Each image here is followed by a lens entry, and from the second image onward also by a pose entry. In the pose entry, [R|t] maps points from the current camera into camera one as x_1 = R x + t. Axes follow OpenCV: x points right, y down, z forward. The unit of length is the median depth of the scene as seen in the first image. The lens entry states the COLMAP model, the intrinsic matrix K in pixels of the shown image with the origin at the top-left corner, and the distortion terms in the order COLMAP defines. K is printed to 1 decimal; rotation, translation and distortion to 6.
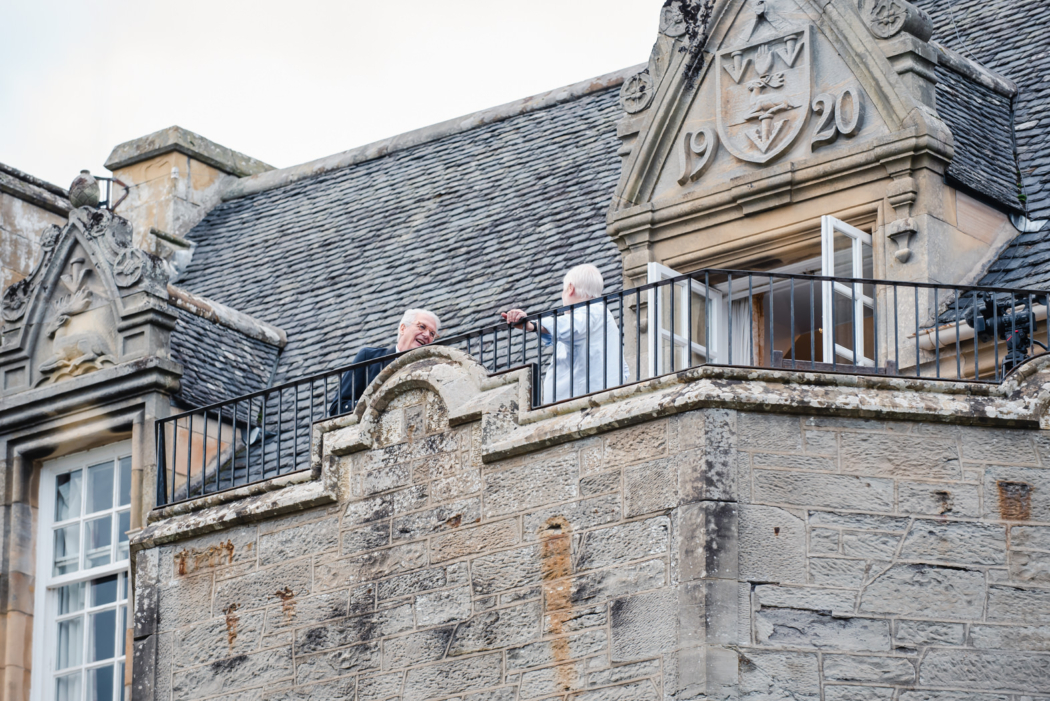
lens RADIAL K [[4968.1, 0, 524.8], [0, 4968.1, 350.1], [0, 0, 1]] dist [-0.270129, 0.000000]
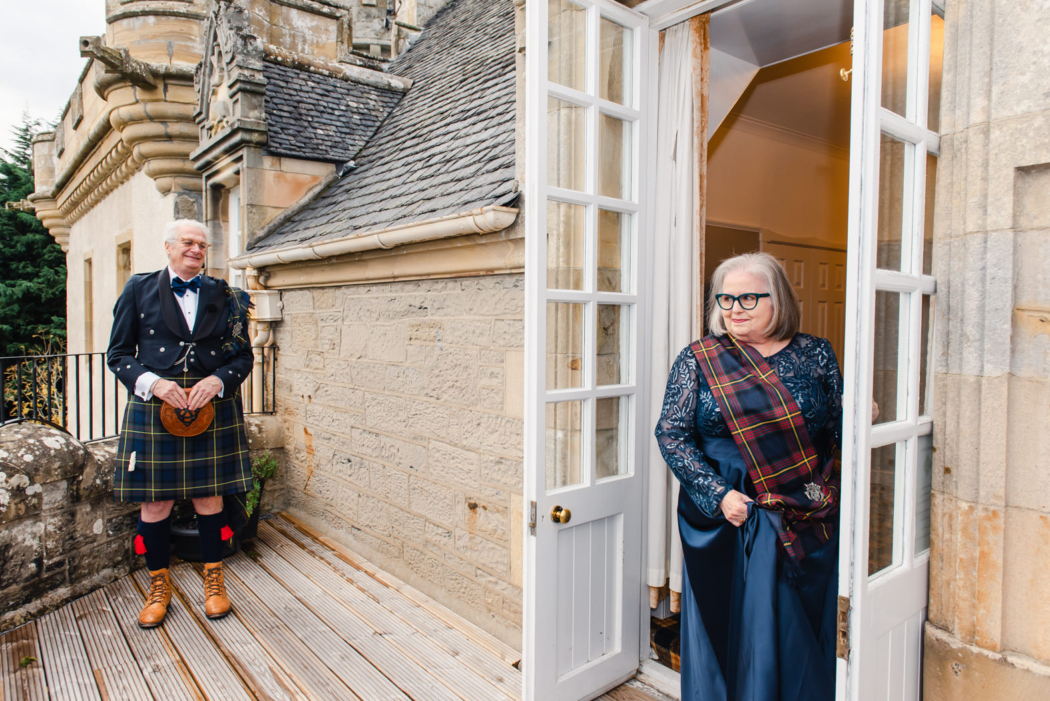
lens RADIAL K [[733.4, 0, 510.4], [0, 733.4, 343.5], [0, 0, 1]] dist [0.005757, 0.000529]
pose [[0.971481, 0.008194, -0.236976, 0.039735], [0.078461, 0.931995, 0.353876, -0.006211], [0.223761, -0.362377, 0.904773, 0.799682]]
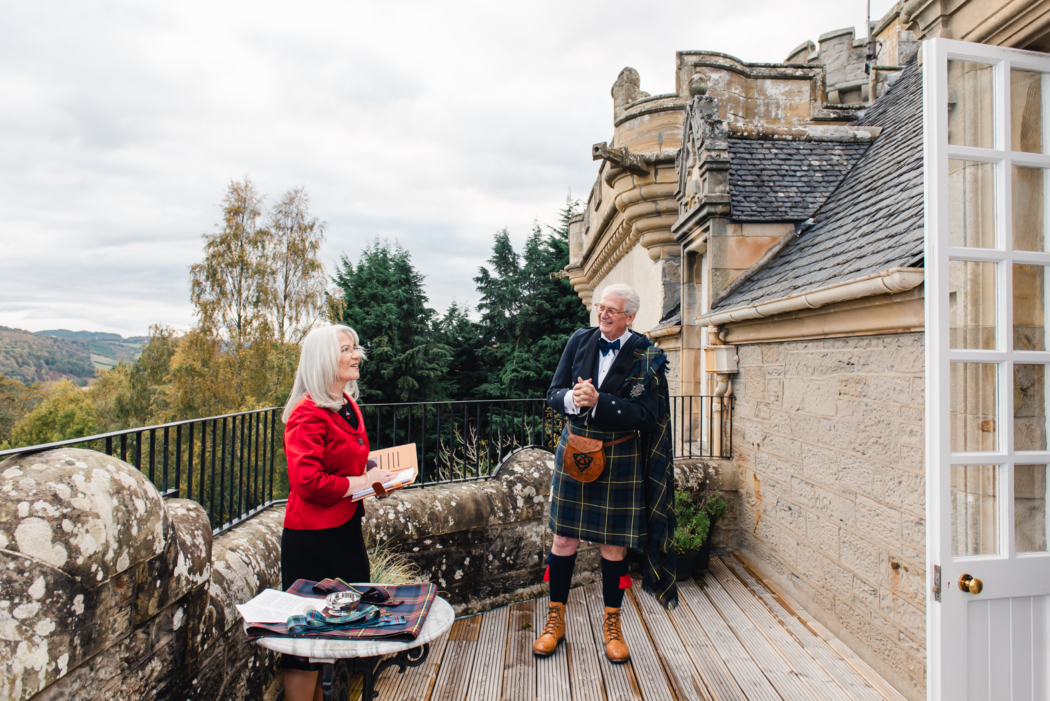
lens RADIAL K [[733.4, 0, 529.2], [0, 733.4, 328.7], [0, 0, 1]] dist [0.005757, 0.000529]
pose [[0.641234, -0.033795, -0.766601, 0.057422], [0.249361, 0.953985, 0.166526, -0.010035], [0.725698, -0.297942, 0.620155, 0.793019]]
